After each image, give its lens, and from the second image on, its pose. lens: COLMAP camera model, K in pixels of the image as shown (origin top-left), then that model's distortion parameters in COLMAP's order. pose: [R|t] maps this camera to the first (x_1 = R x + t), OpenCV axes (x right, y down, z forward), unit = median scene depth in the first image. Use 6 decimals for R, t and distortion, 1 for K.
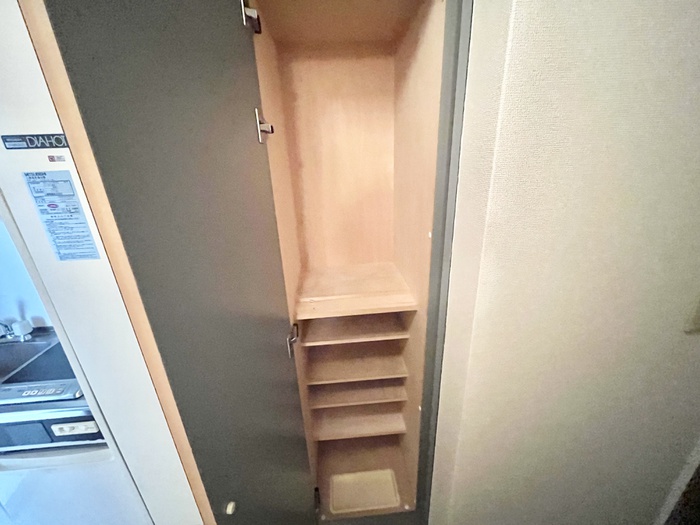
lens RADIAL K [[281.9, 0, 351.1], [0, 281.9, 259.5], [0, 0, 1]] dist [-0.001954, -0.000987]
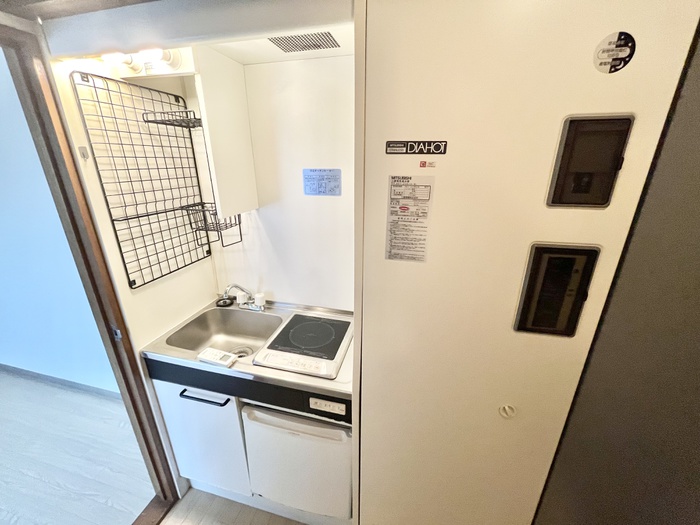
lens RADIAL K [[281.9, 0, 345.2], [0, 281.9, 257.9], [0, 0, 1]] dist [-0.001954, -0.000987]
pose [[0.944846, 0.143486, -0.294410, -0.947420], [-0.146596, 0.989128, 0.011601, 0.012095], [0.292874, 0.032198, 0.955609, -0.064063]]
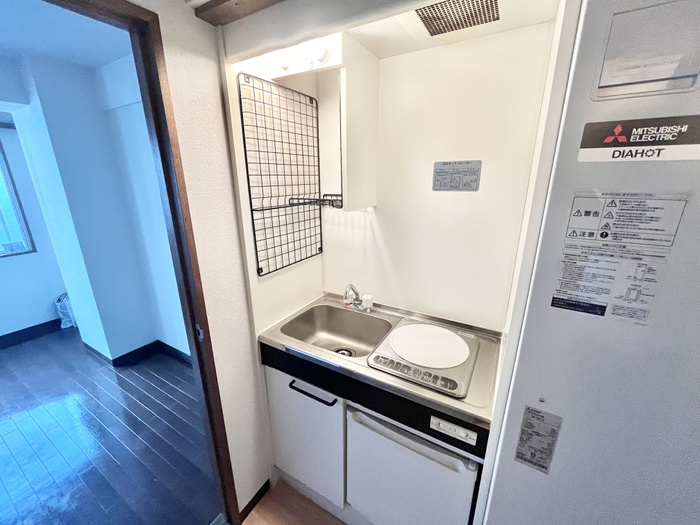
lens RADIAL K [[281.9, 0, 349.9], [0, 281.9, 257.5], [0, 0, 1]] dist [-0.001954, -0.000987]
pose [[0.825875, 0.190614, -0.530658, -1.225699], [-0.218593, 0.975762, 0.010295, 0.145971], [0.519758, 0.107496, 0.847524, -0.050855]]
